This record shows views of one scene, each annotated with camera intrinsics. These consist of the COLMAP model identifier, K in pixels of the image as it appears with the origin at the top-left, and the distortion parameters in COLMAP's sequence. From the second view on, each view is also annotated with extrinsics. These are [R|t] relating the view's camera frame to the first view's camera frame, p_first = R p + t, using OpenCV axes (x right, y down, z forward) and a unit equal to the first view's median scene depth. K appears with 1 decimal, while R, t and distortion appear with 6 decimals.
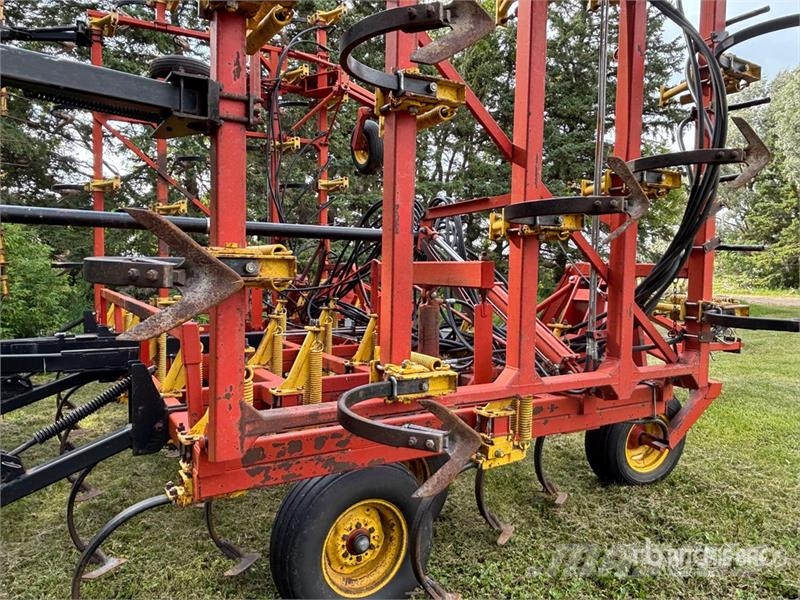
lens RADIAL K [[600.8, 0, 400.0], [0, 600.8, 300.0], [0, 0, 1]] dist [0.004020, -0.008817]
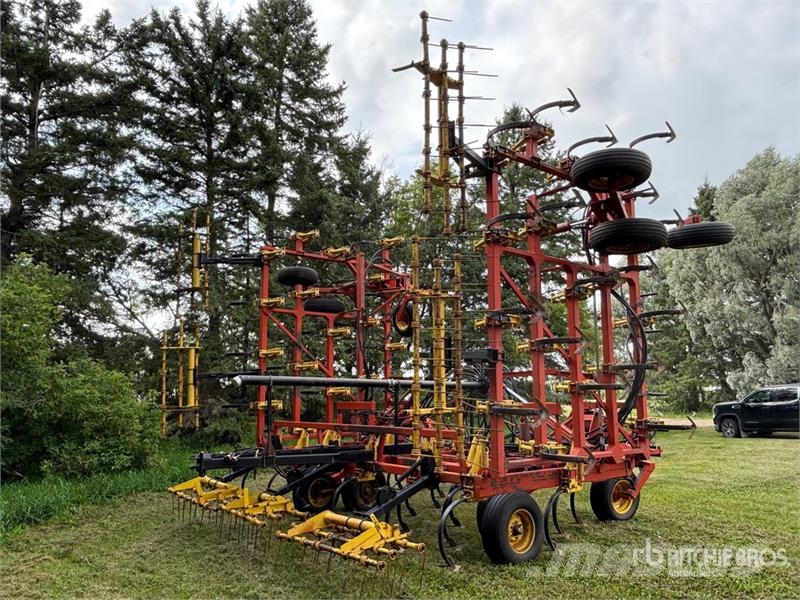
lens RADIAL K [[600.8, 0, 400.0], [0, 600.8, 300.0], [0, 0, 1]] dist [0.004020, -0.008817]
pose [[0.991840, 0.002851, 0.127460, -0.673385], [0.024512, 0.976834, -0.212592, 0.021047], [-0.125113, 0.213981, 0.968792, -1.129112]]
